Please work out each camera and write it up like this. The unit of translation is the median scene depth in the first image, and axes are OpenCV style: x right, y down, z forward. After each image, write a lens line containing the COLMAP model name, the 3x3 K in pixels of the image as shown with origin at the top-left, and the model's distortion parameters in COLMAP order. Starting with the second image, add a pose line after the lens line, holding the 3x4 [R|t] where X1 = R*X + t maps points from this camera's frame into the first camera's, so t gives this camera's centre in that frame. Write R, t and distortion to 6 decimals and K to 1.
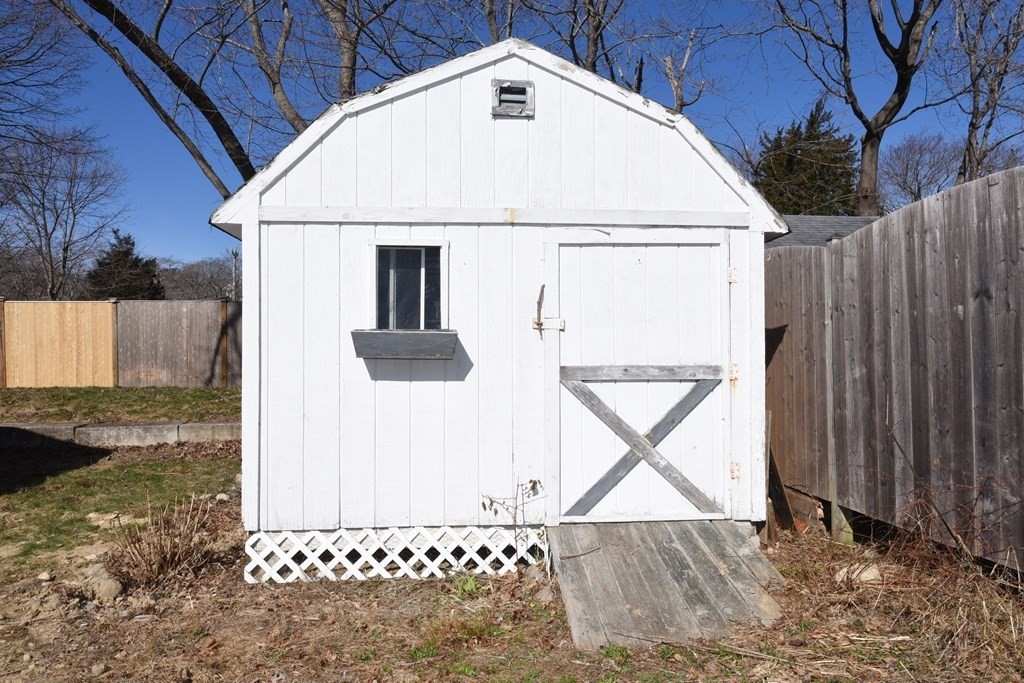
lens RADIAL K [[689.2, 0, 512.6], [0, 689.2, 341.6], [0, 0, 1]] dist [-0.002012, 0.001781]
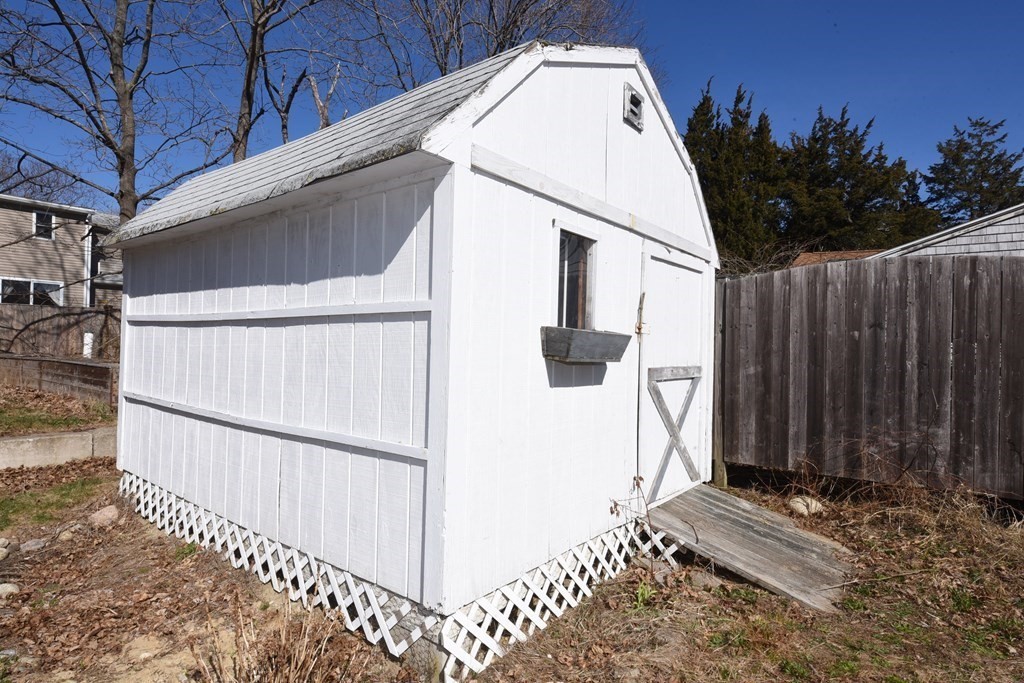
lens RADIAL K [[555.8, 0, 512.0], [0, 555.8, 339.4], [0, 0, 1]] dist [0.000436, -0.000107]
pose [[0.676707, 0.028727, 0.735692, -0.753908], [-0.035986, 0.999335, -0.005922, 0.004280], [-0.735373, -0.022467, 0.677290, 0.586374]]
